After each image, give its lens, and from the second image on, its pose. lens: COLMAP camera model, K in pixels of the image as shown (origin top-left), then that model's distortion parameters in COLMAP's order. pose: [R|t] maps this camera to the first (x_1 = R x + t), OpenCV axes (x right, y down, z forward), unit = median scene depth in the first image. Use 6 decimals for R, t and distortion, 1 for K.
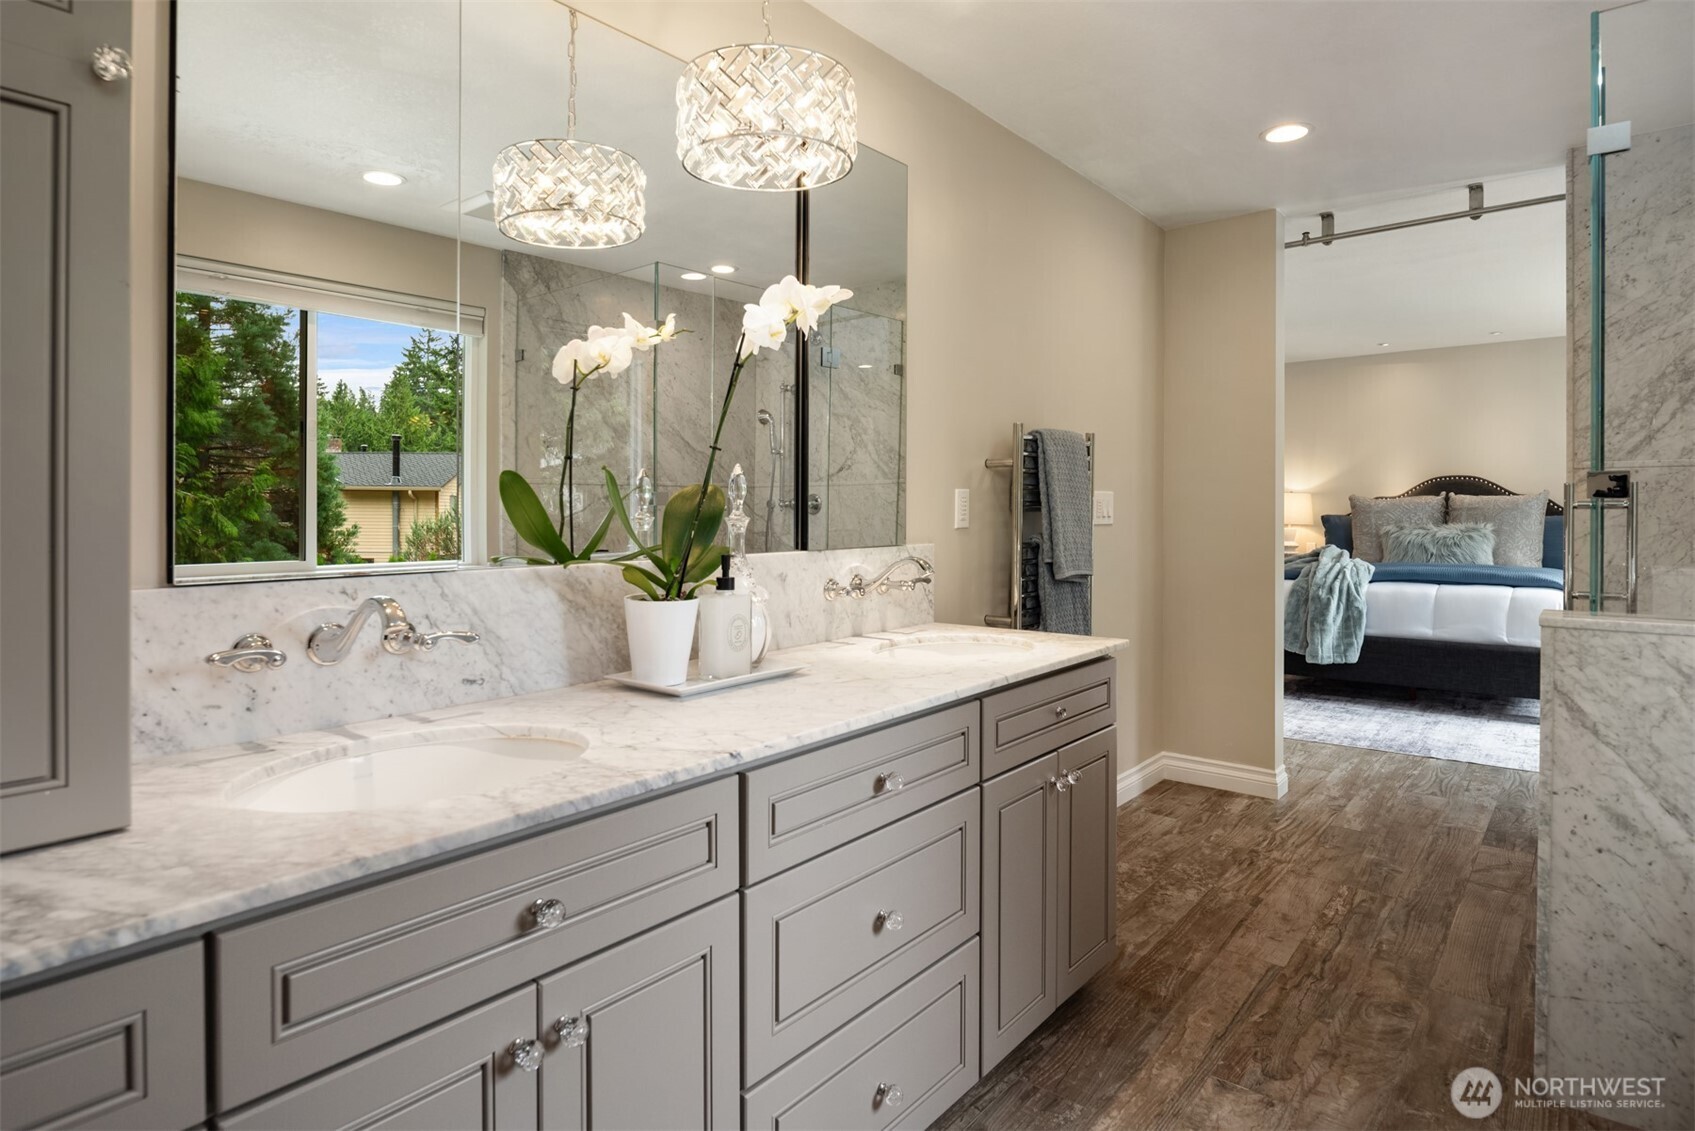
lens RADIAL K [[946.5, 0, 826.2], [0, 946.5, 507.8], [0, 0, 1]] dist [-0.001781, -0.002270]
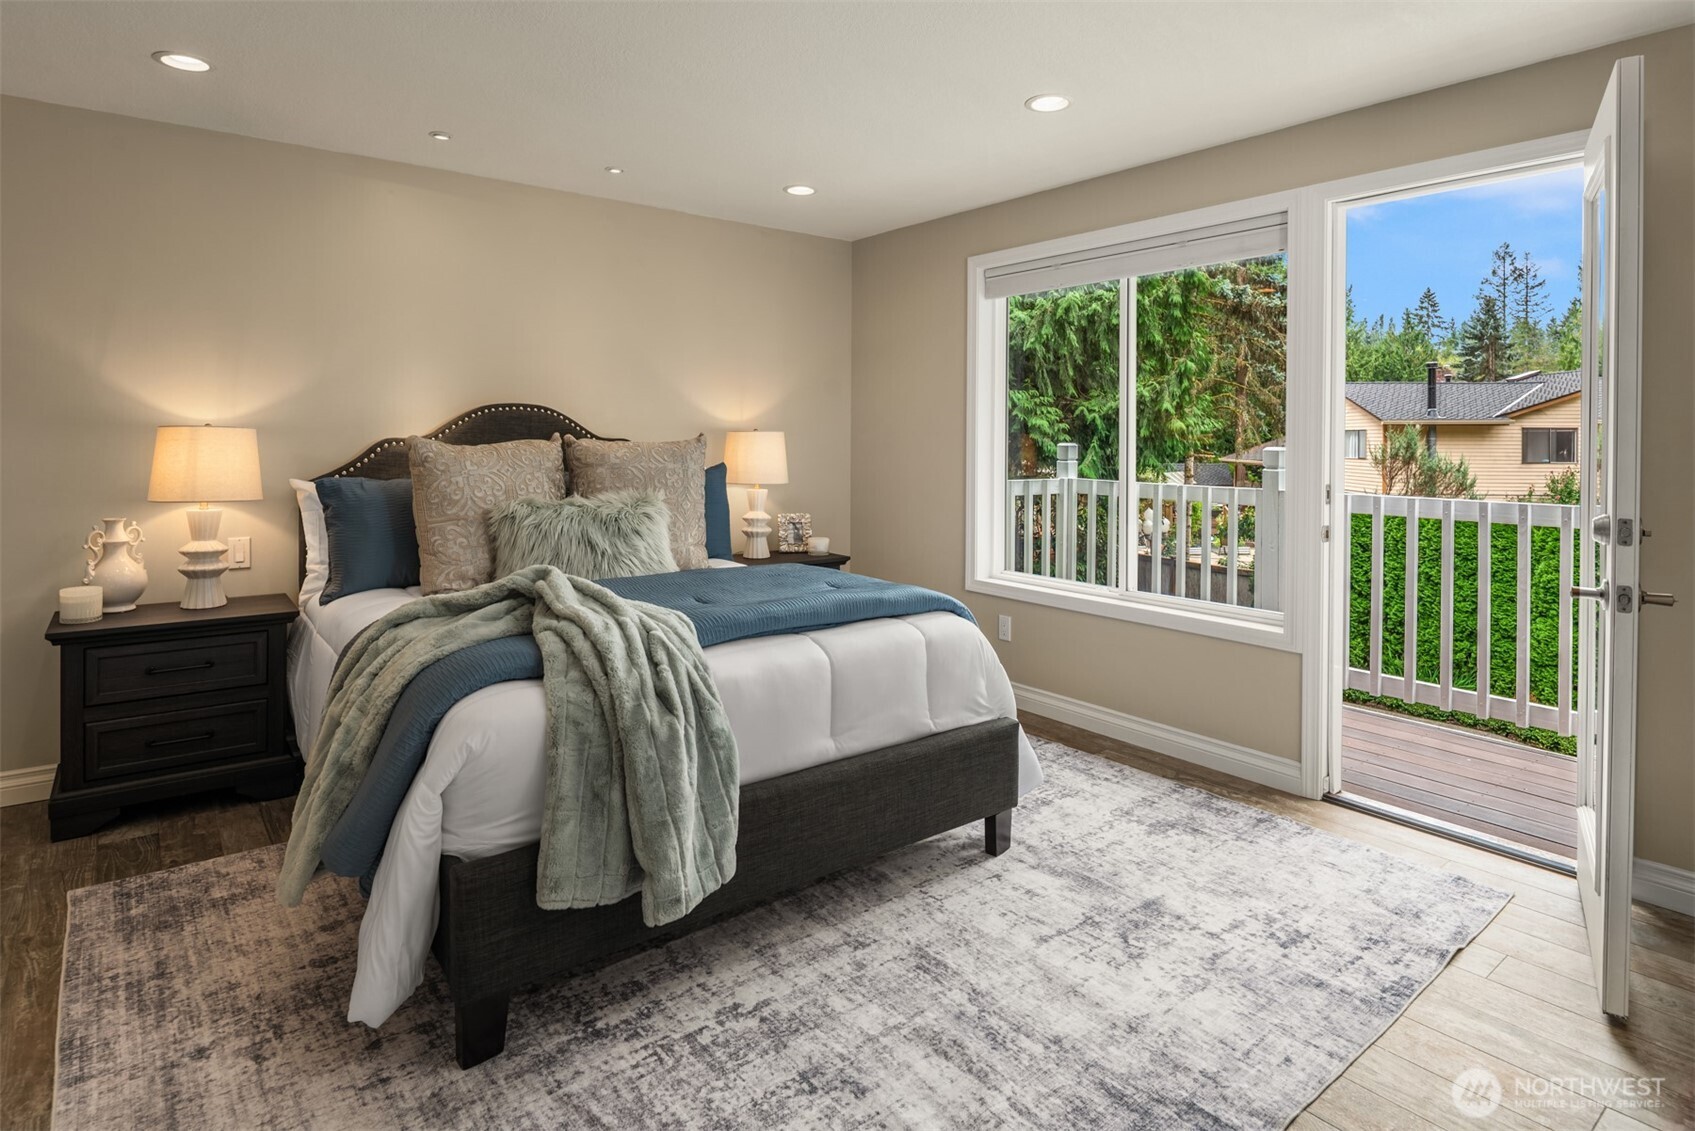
lens RADIAL K [[919.1, 0, 847.2], [0, 919.1, 444.2], [0, 0, 1]] dist [-0.001154, -0.001540]
pose [[0.202464, -0.000155, 0.979290, 0.160959], [-0.009846, 0.999949, 0.002194, -0.013039], [-0.979240, -0.010087, 0.202452, 0.721958]]
